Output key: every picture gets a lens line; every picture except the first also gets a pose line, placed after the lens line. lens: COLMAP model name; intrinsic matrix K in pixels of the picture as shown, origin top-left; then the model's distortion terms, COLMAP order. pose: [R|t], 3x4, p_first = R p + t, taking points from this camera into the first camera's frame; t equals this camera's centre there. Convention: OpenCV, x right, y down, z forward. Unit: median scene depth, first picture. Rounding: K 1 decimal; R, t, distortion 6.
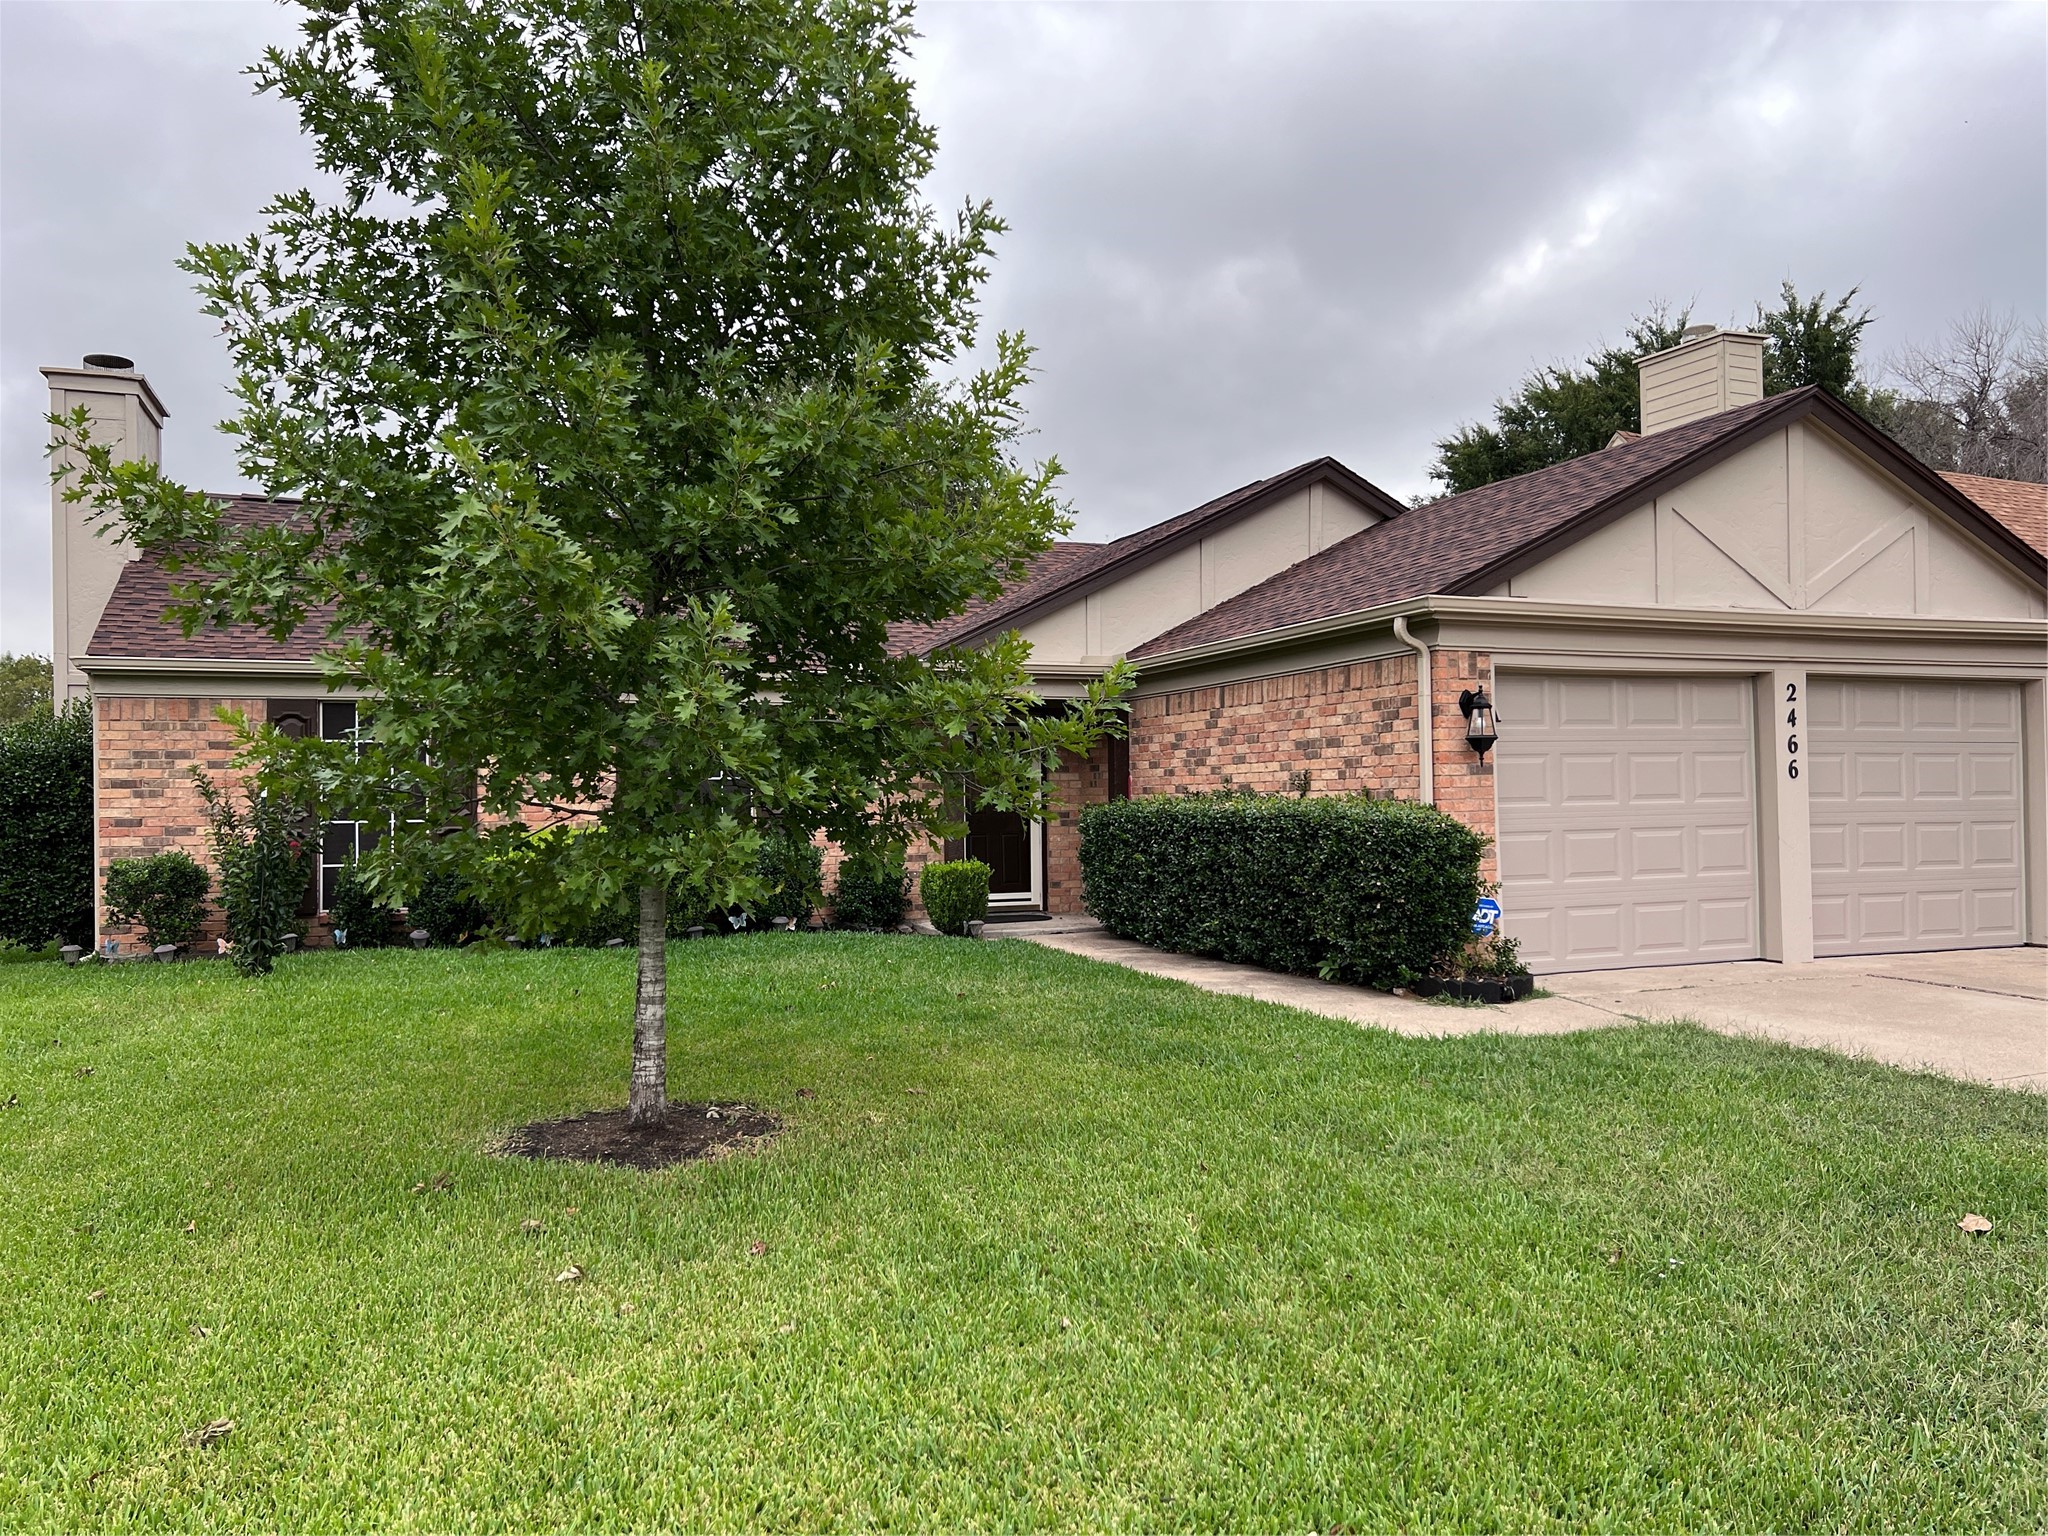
lens RADIAL K [[1534.9, 0, 1021.1], [0, 1534.9, 770.5], [0, 0, 1]] dist [0.048760, -0.048034]
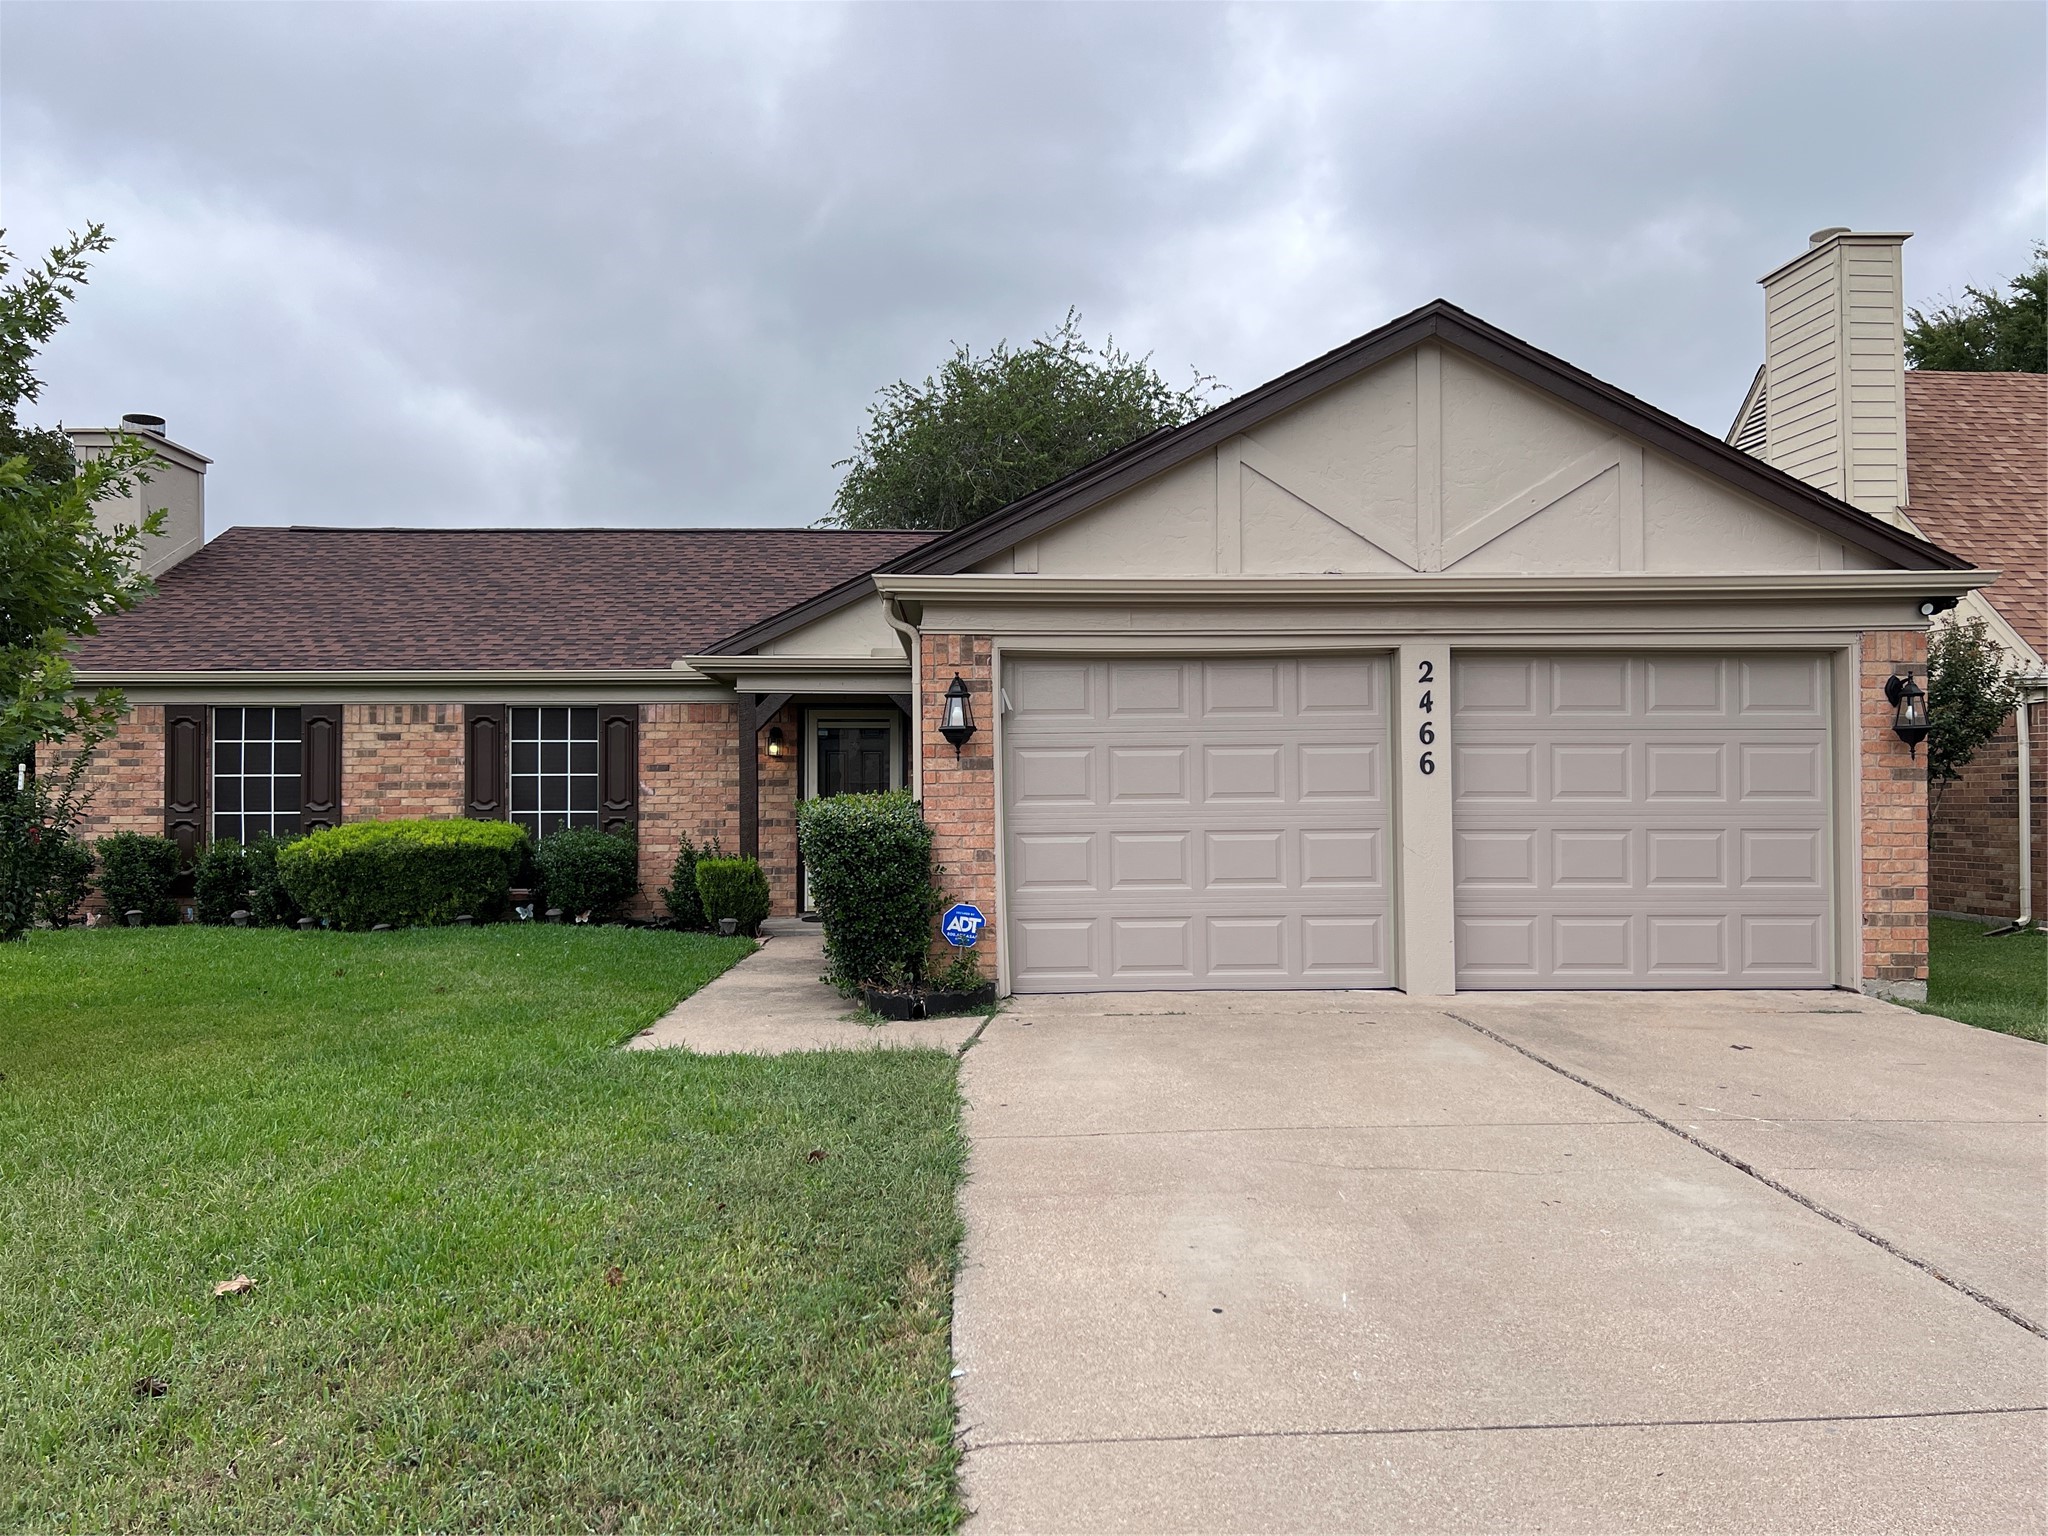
lens RADIAL K [[1534.9, 0, 1005.5], [0, 1534.9, 747.9], [0, 0, 1]] dist [0.048760, -0.048034]
pose [[0.945704, -0.005685, -0.324978, 0.551583], [0.001629, 0.999917, -0.012751, 0.001136], [0.325024, 0.011529, 0.945636, 0.135815]]
